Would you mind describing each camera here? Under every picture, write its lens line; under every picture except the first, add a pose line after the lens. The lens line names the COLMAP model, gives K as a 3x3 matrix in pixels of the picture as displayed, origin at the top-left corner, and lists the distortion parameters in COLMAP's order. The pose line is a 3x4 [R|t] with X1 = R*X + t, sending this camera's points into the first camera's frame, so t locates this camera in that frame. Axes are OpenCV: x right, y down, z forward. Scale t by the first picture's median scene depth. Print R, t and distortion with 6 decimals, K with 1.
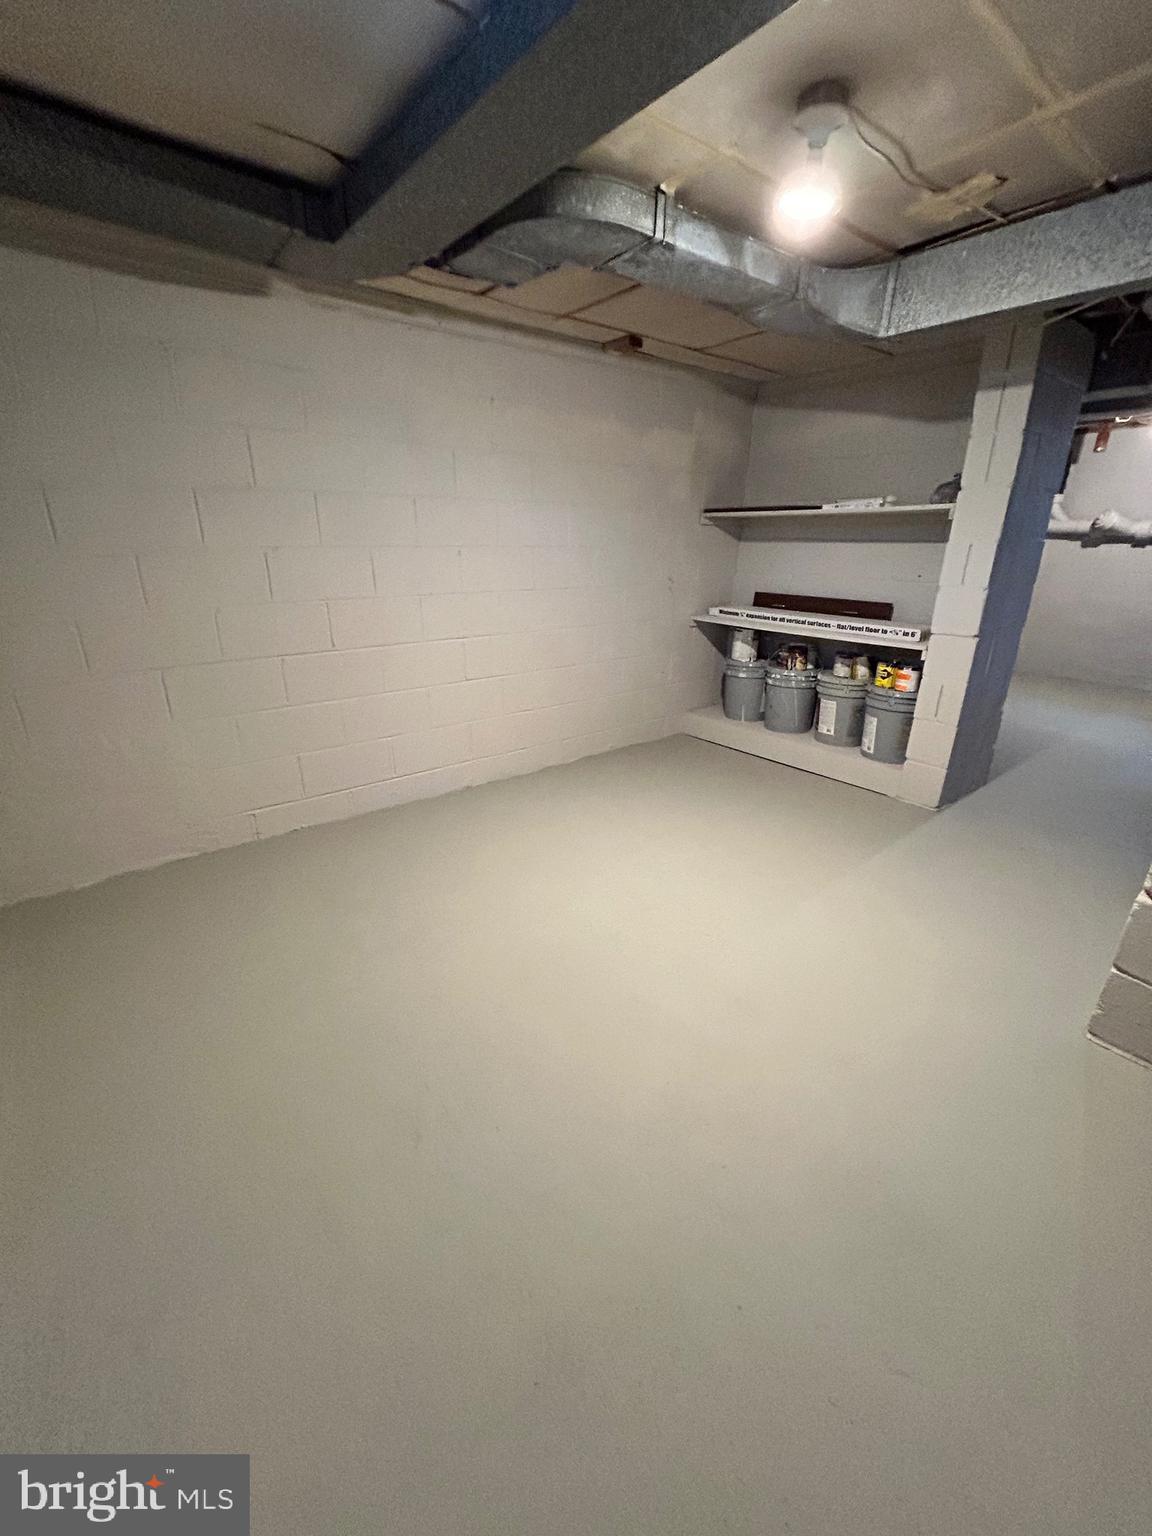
lens RADIAL K [[619.4, 0, 575.8], [0, 619.4, 770.8], [0, 0, 1]] dist [-0.000229, 0.000677]
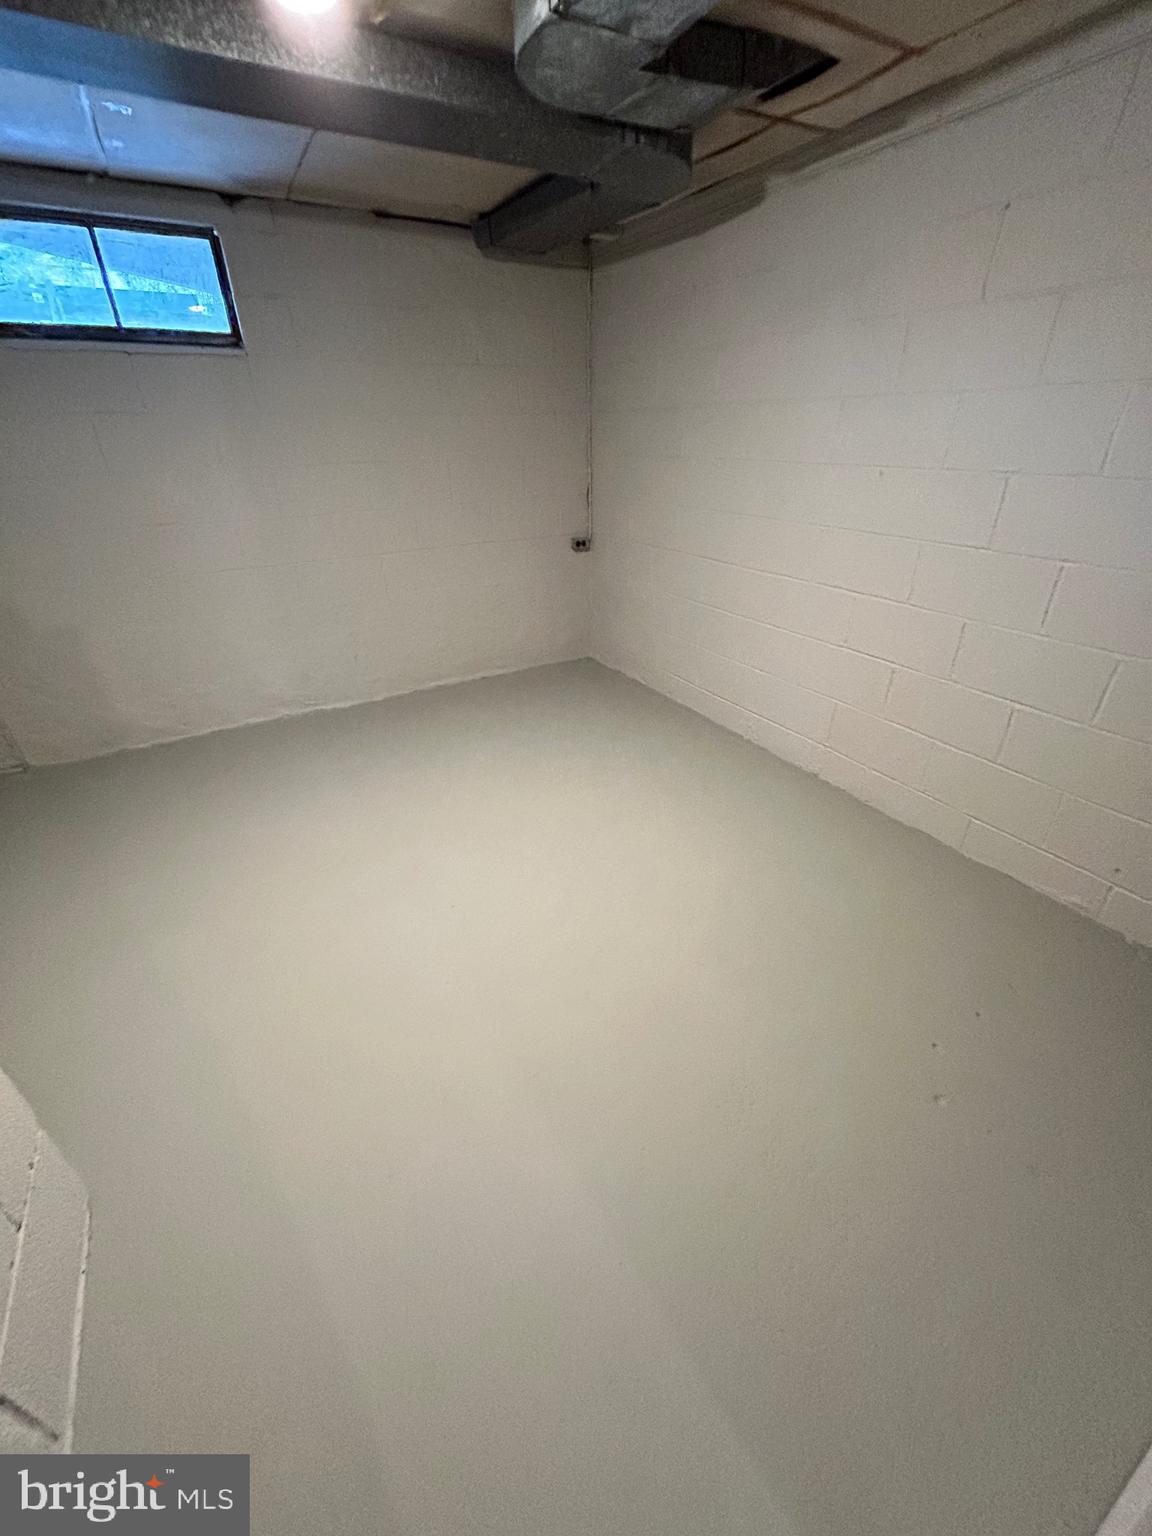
lens RADIAL K [[619.4, 0, 575.8], [0, 619.4, 770.8], [0, 0, 1]] dist [-0.000229, 0.000677]
pose [[-0.148388, 0.474744, -0.867525, 0.797569], [-0.337372, 0.800309, 0.495667, -0.380817], [0.929603, 0.366229, 0.041409, 0.925123]]
